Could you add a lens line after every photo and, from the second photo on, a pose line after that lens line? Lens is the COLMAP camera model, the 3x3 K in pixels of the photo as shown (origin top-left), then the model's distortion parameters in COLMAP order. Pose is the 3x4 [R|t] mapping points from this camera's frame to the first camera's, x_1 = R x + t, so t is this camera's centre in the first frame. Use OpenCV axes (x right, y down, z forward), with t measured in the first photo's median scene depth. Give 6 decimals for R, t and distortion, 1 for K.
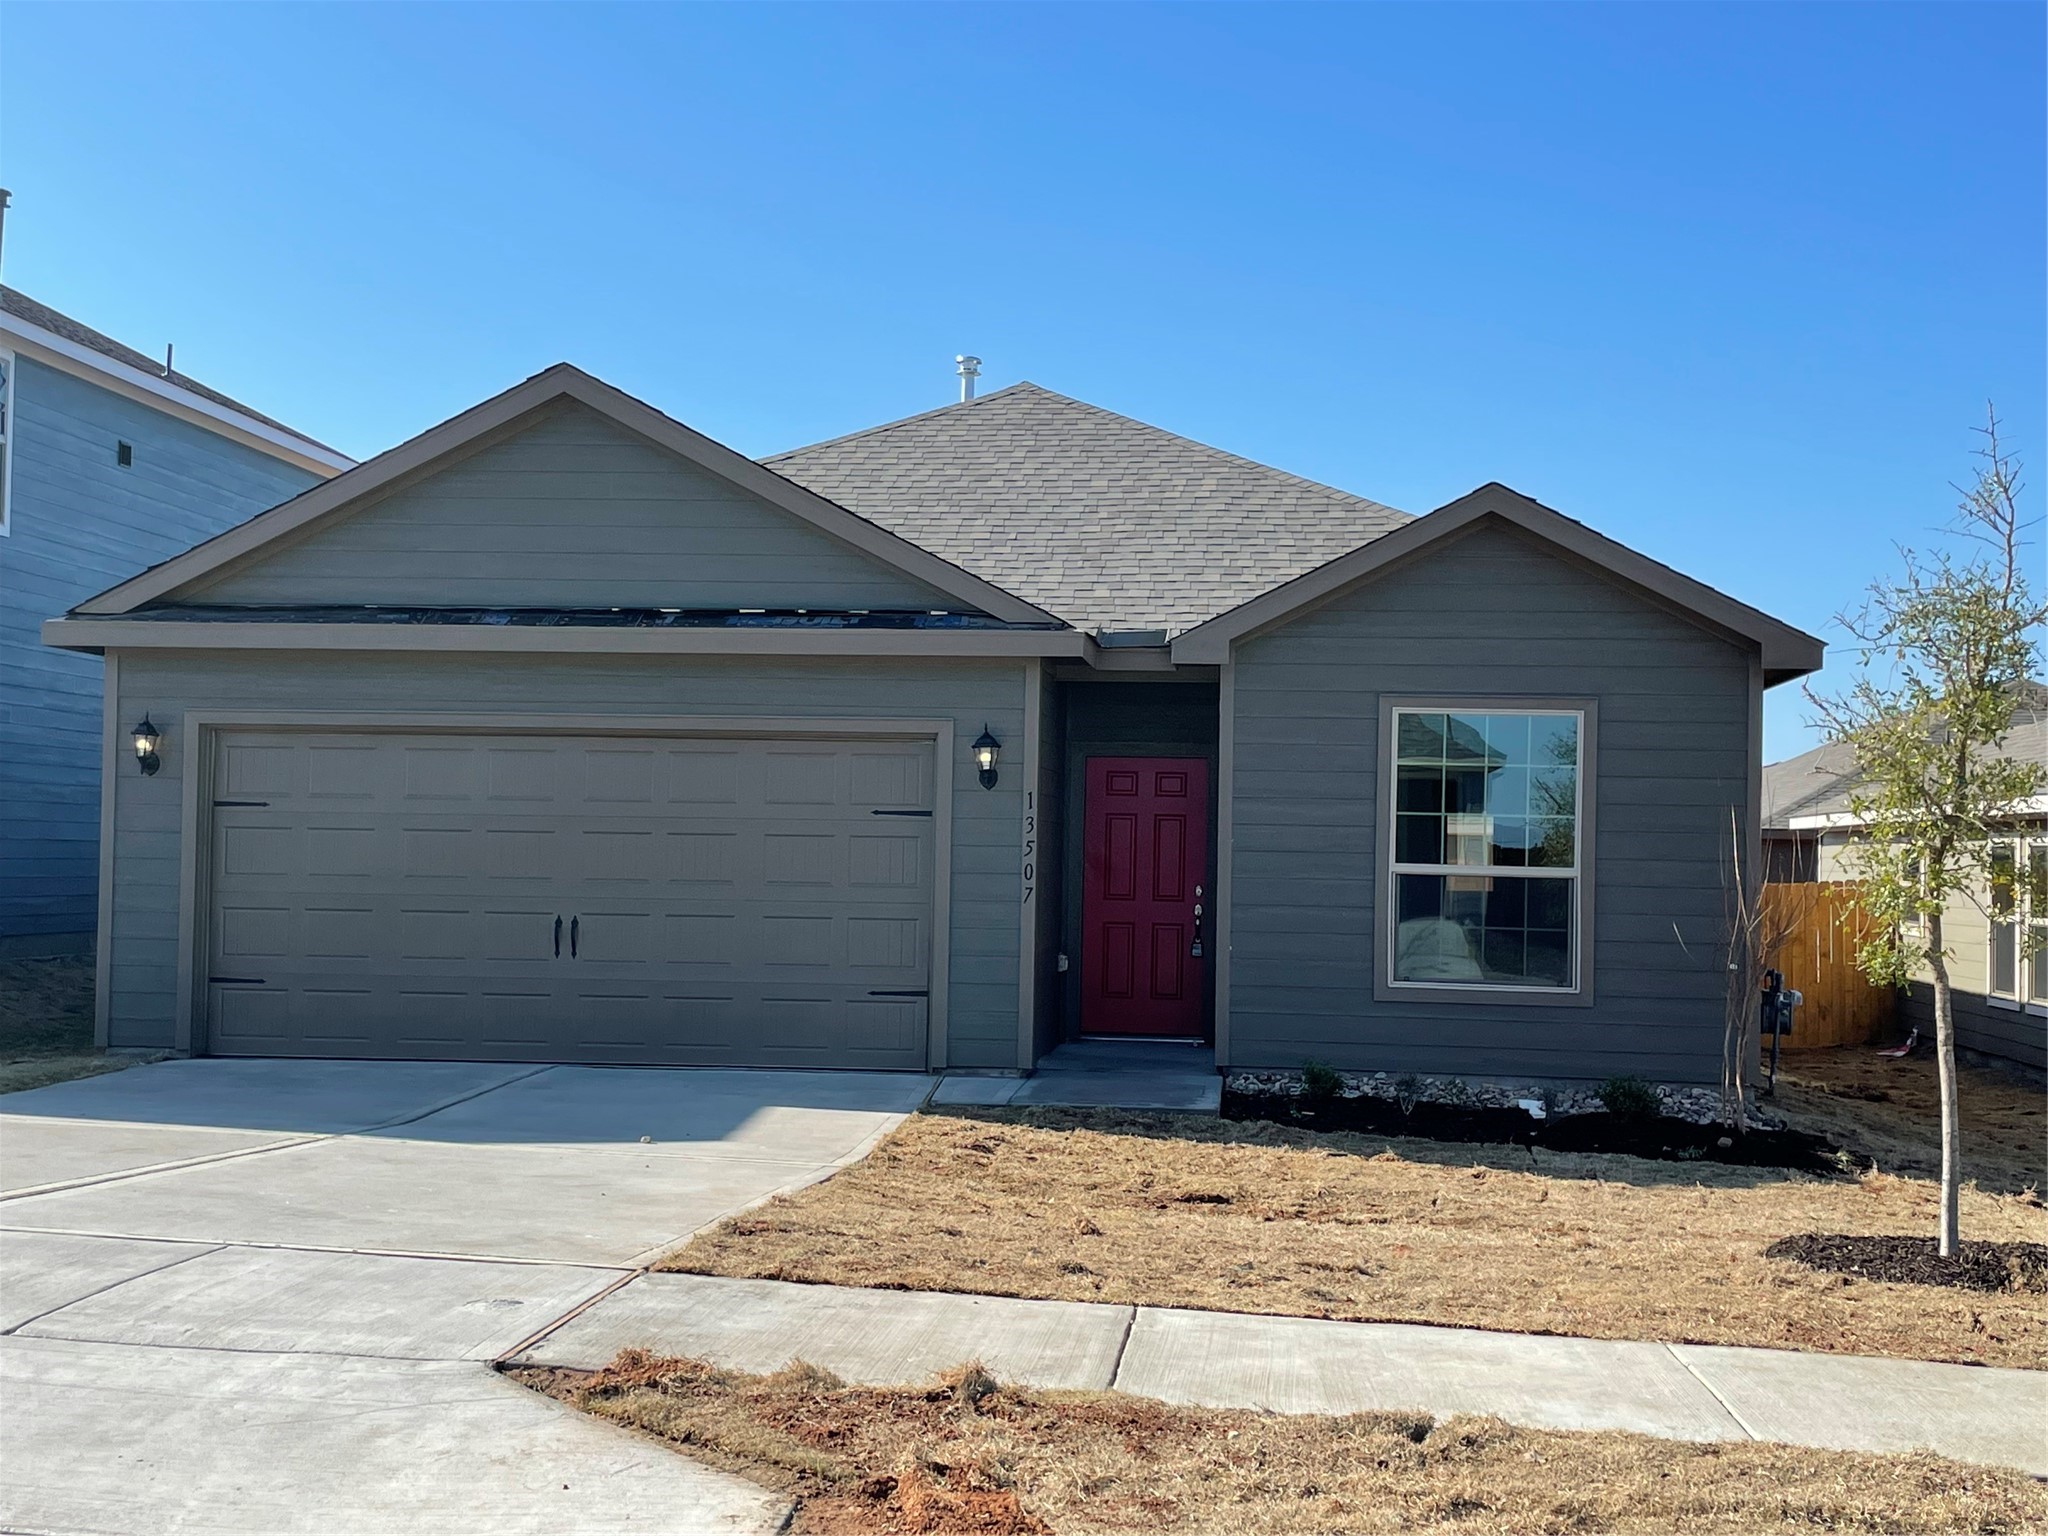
lens RADIAL K [[2499.2, 0, 1024.0], [0, 2499.2, 768.0], [0, 0, 1]] dist [0.121255, -0.256177]
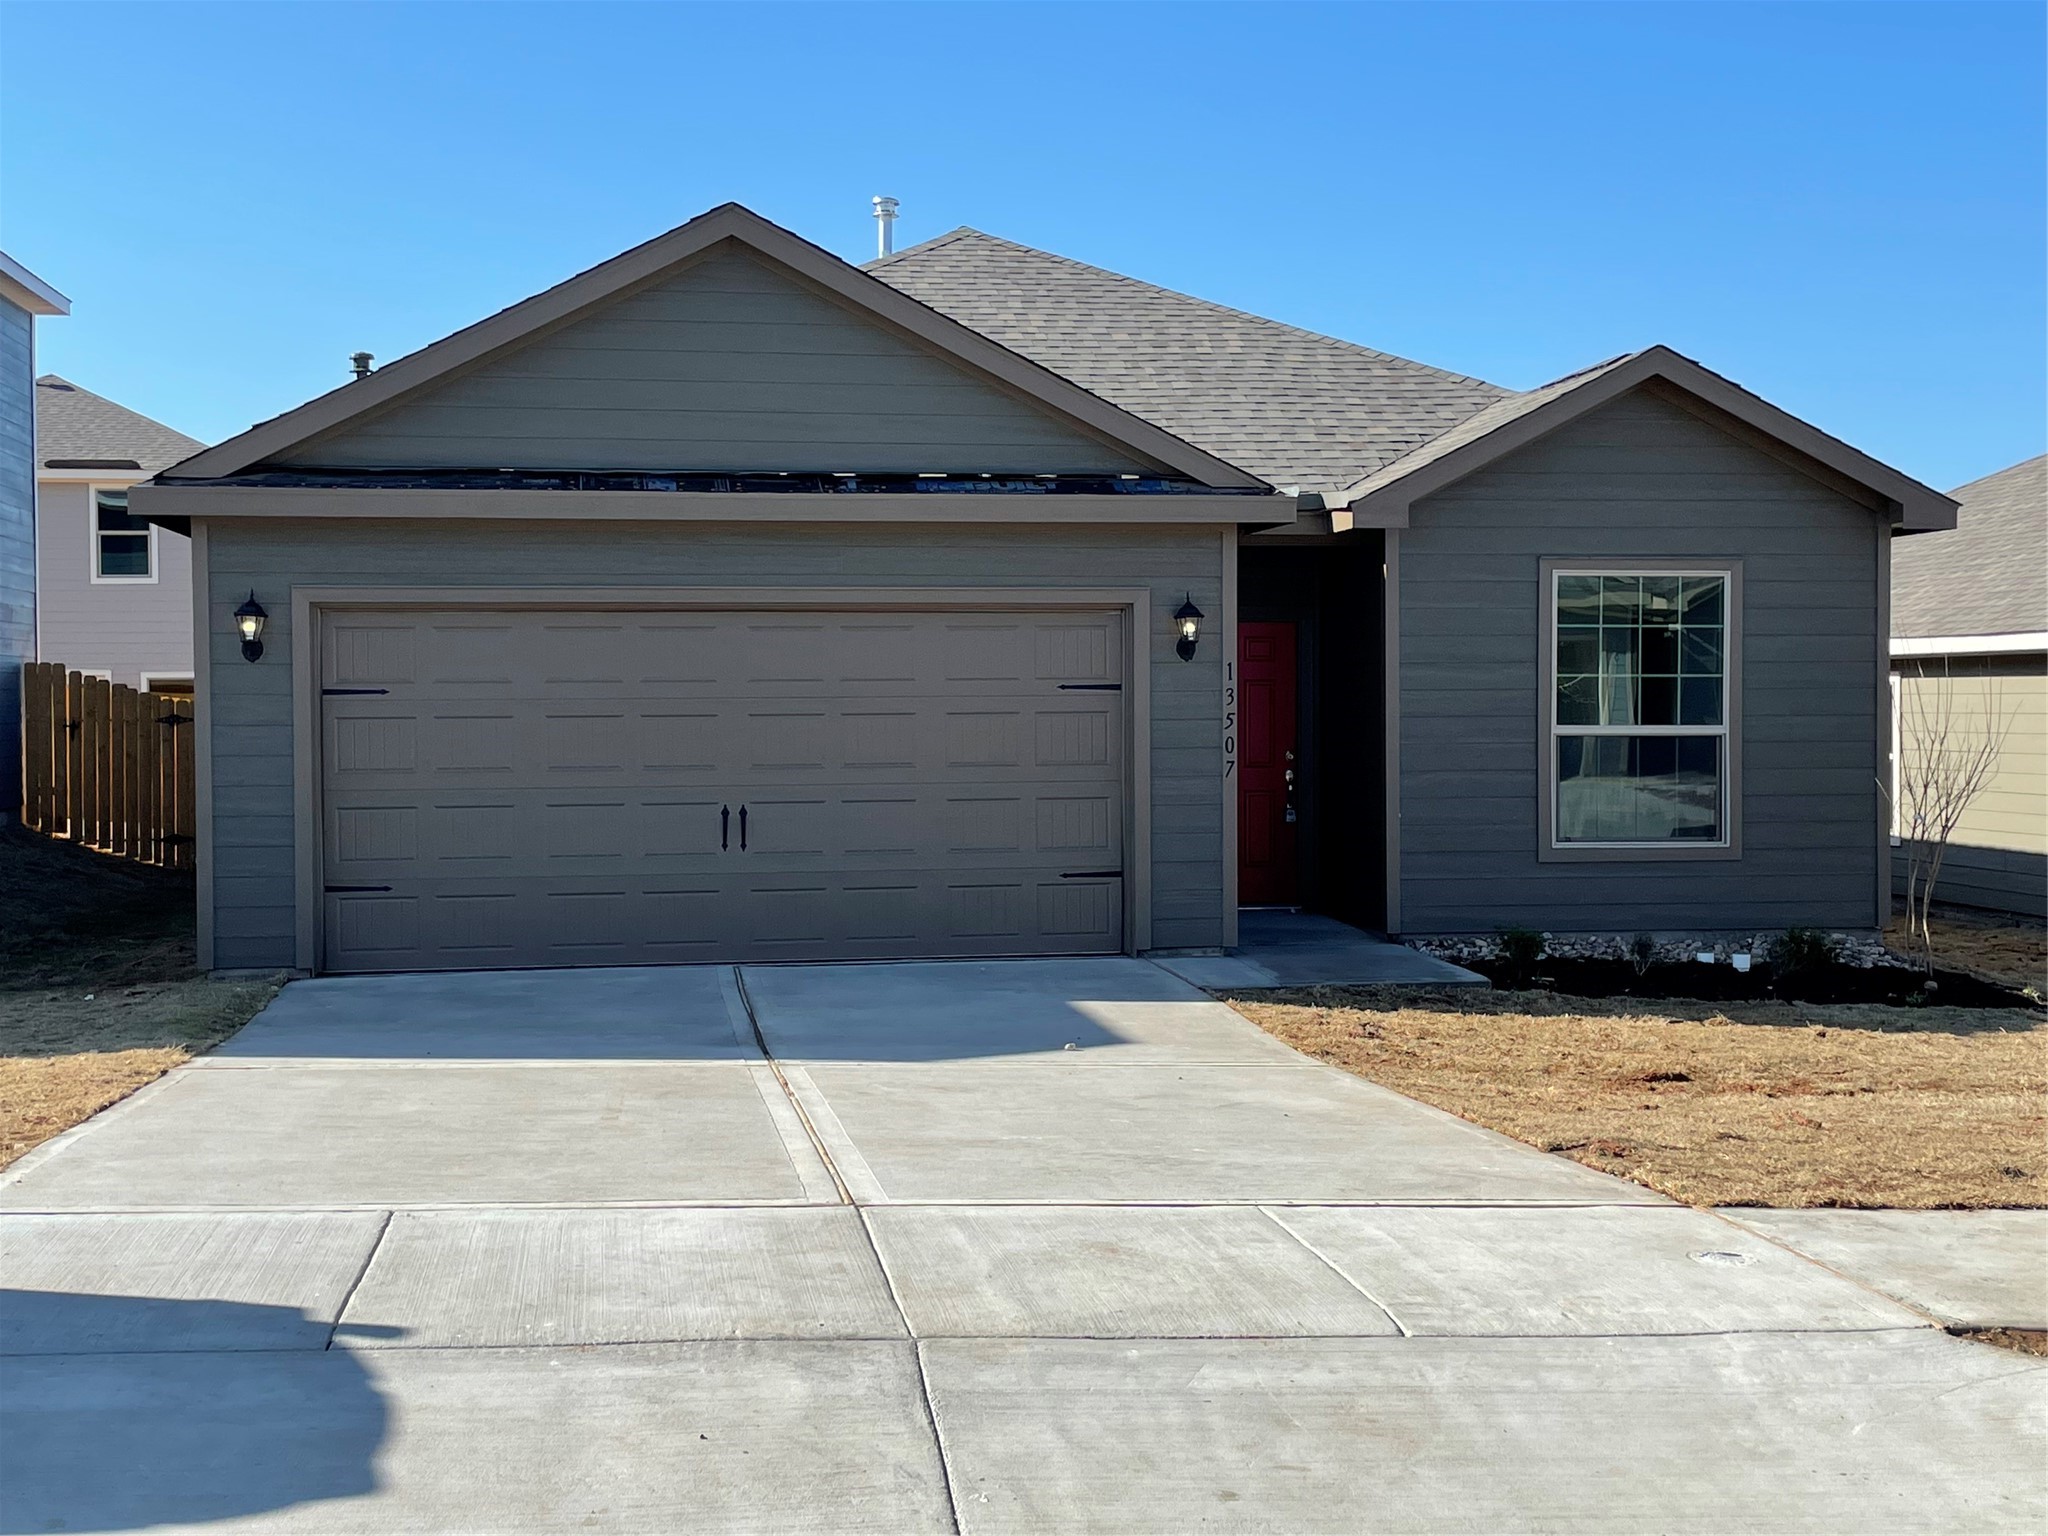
lens RADIAL K [[2497.5, 0, 1020.7], [0, 2497.5, 738.6], [0, 0, 1]] dist [0.126405, -0.281678]
pose [[0.967333, -0.027619, 0.252001, -0.316226], [0.014362, 0.998422, 0.054297, -0.014642], [-0.253103, -0.048904, 0.966203, 0.081003]]
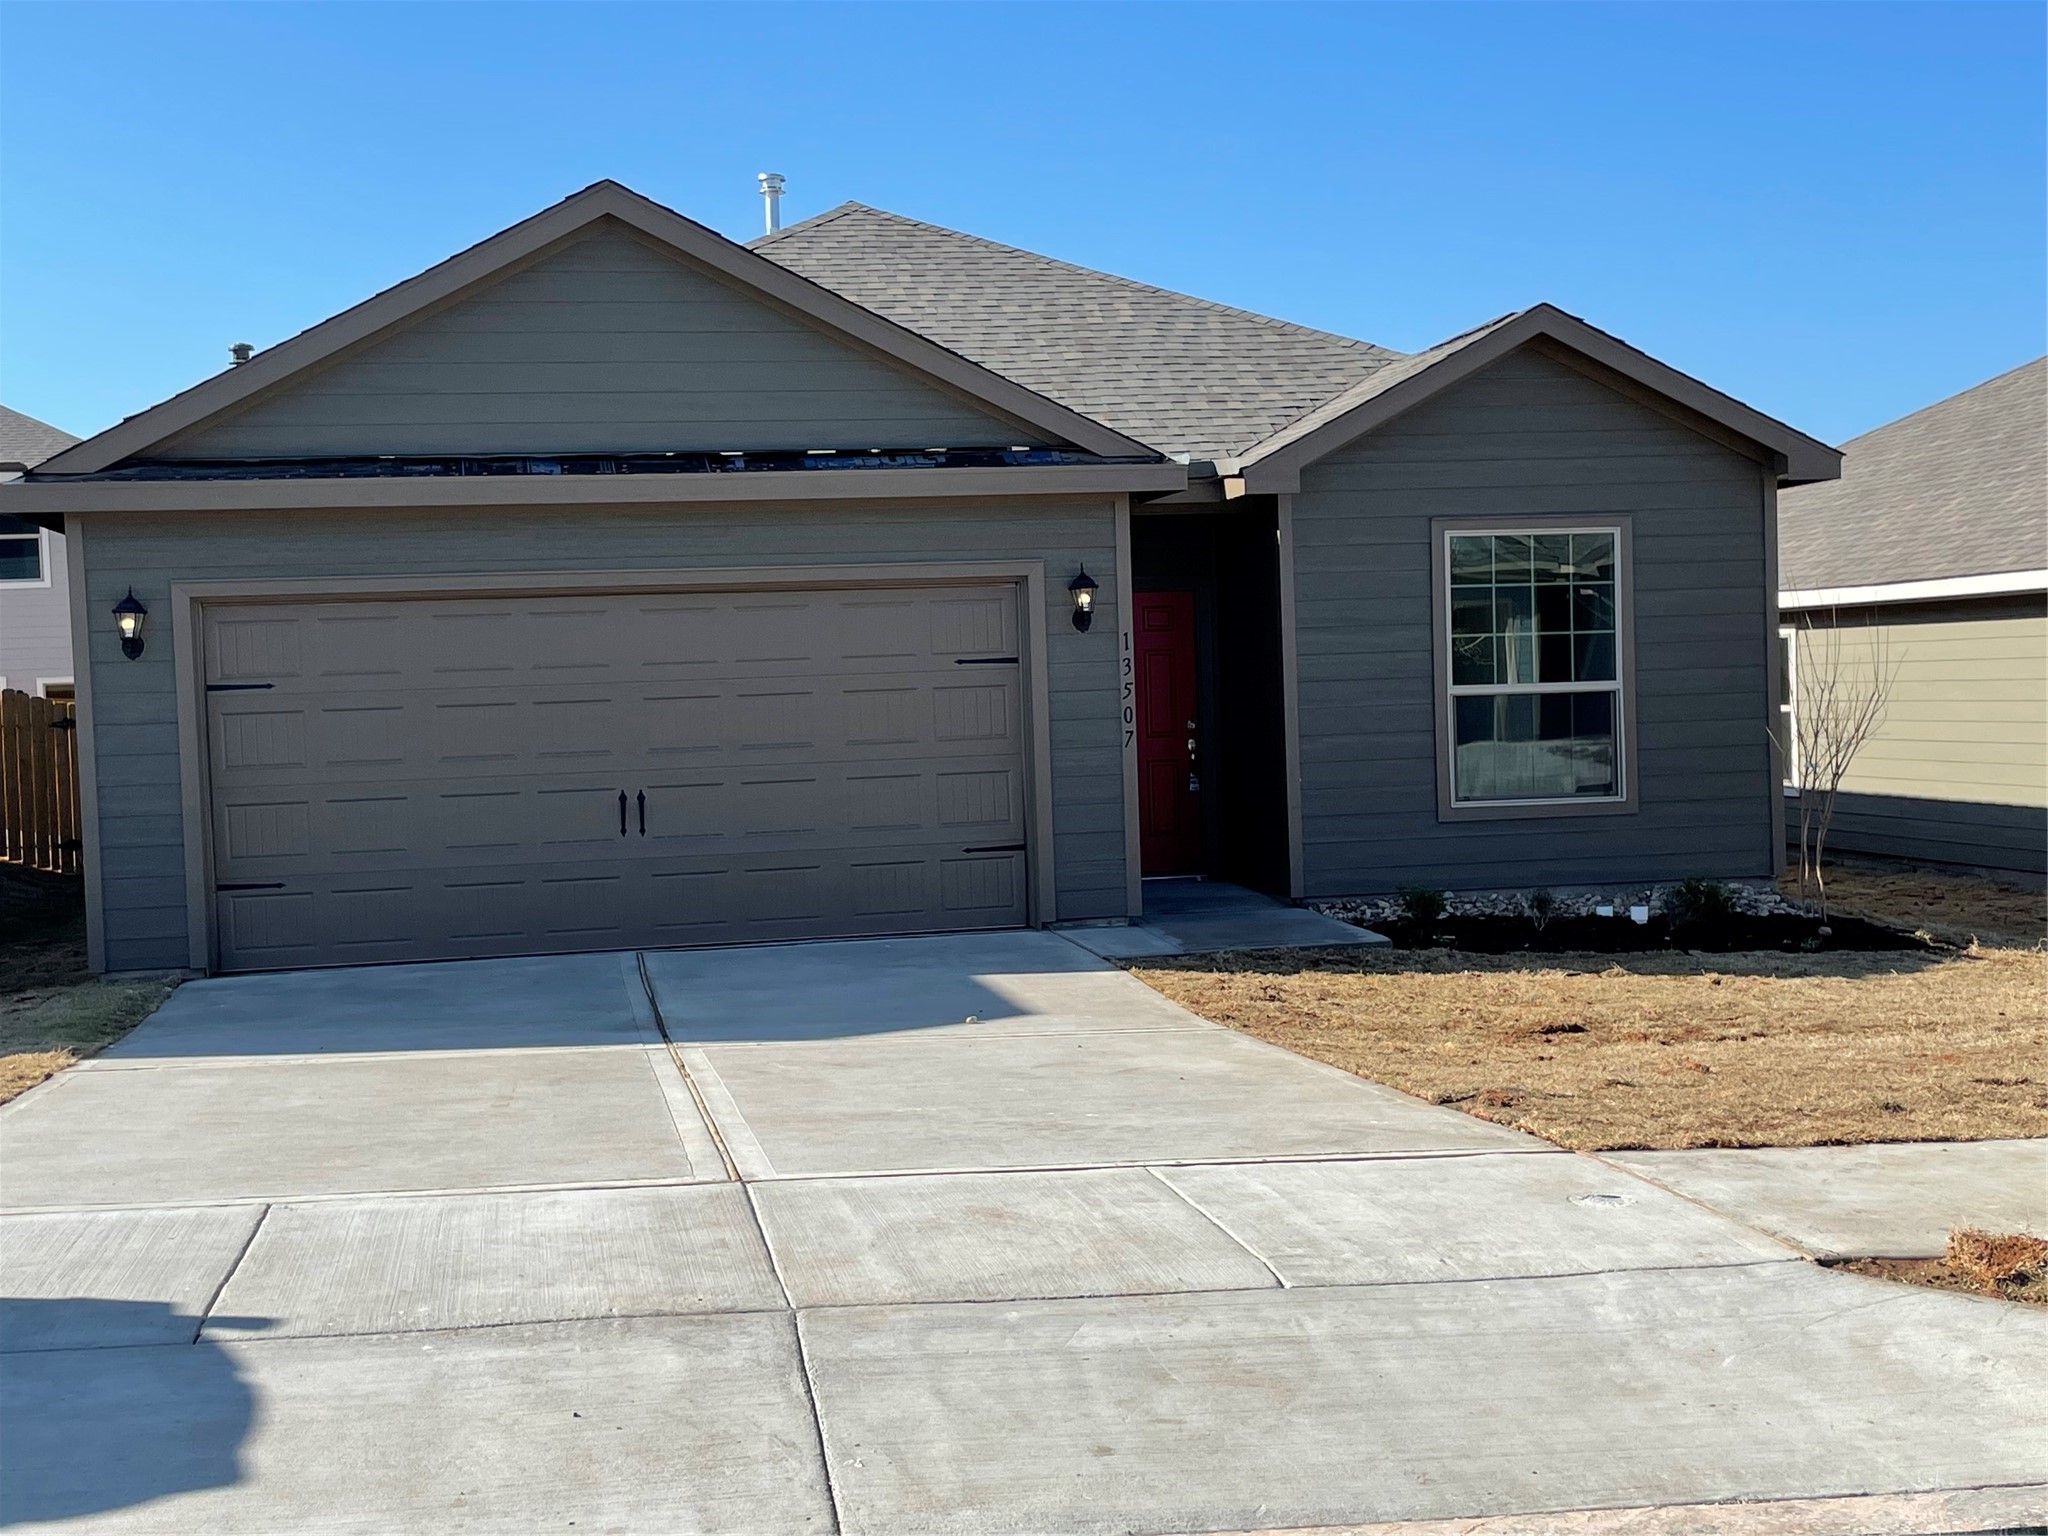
lens RADIAL K [[2499.2, 0, 1024.0], [0, 2499.2, 768.0], [0, 0, 1]] dist [0.121255, -0.256177]
pose [[0.957095, -0.062219, 0.283017, -0.308033], [0.042701, 0.996297, 0.074622, -0.011943], [-0.286612, -0.059335, 0.956208, 0.080509]]
